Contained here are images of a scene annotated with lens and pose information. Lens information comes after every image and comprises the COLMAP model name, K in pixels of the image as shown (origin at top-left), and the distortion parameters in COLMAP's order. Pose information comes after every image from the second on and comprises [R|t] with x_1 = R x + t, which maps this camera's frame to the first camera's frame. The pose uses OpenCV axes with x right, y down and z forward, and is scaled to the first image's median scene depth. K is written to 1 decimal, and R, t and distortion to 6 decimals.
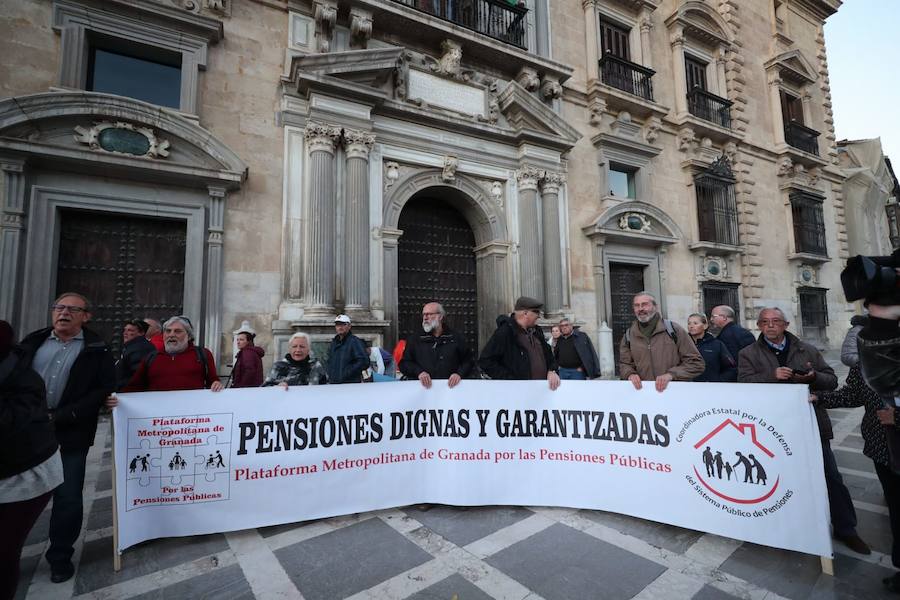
lens RADIAL K [[399.7, 0, 448.1], [0, 399.7, 300.7], [0, 0, 1]] dist [0.004199, 0.000358]
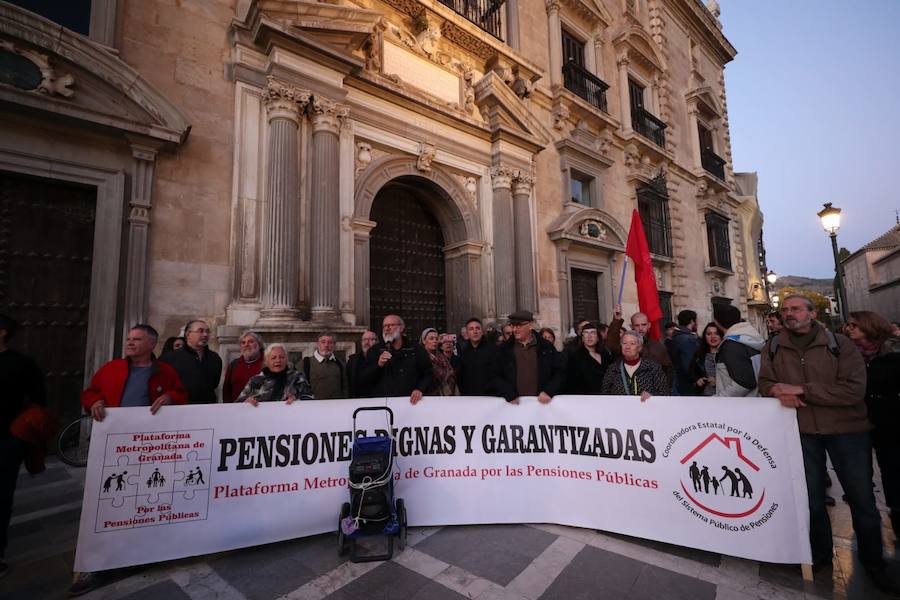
lens RADIAL K [[399.7, 0, 447.3], [0, 399.7, 300.9], [0, 0, 1]] dist [0.004199, 0.000358]
pose [[0.978005, 0.017247, 0.207868, -0.139245], [-0.014464, 0.999784, -0.014900, 0.005930], [-0.208080, 0.011565, 0.978043, 0.120839]]
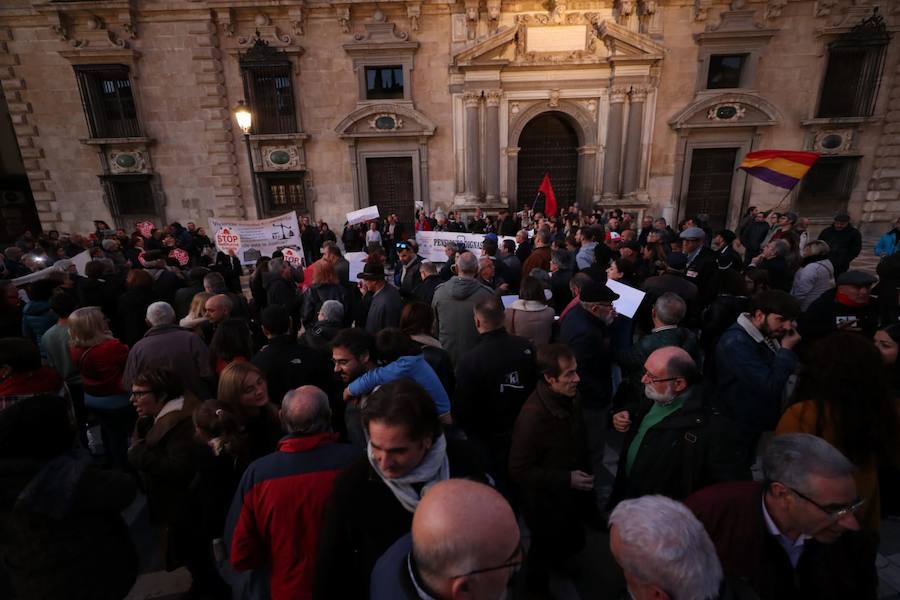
lens RADIAL K [[377.4, 0, 453.0], [0, 377.4, 293.7], [0, 0, 1]] dist [0.001935, 0.000544]
pose [[0.902051, 0.100363, -0.419798, 0.354463], [0.050611, 0.941287, 0.333791, -0.140877], [0.428651, -0.322344, 0.844010, -0.644040]]
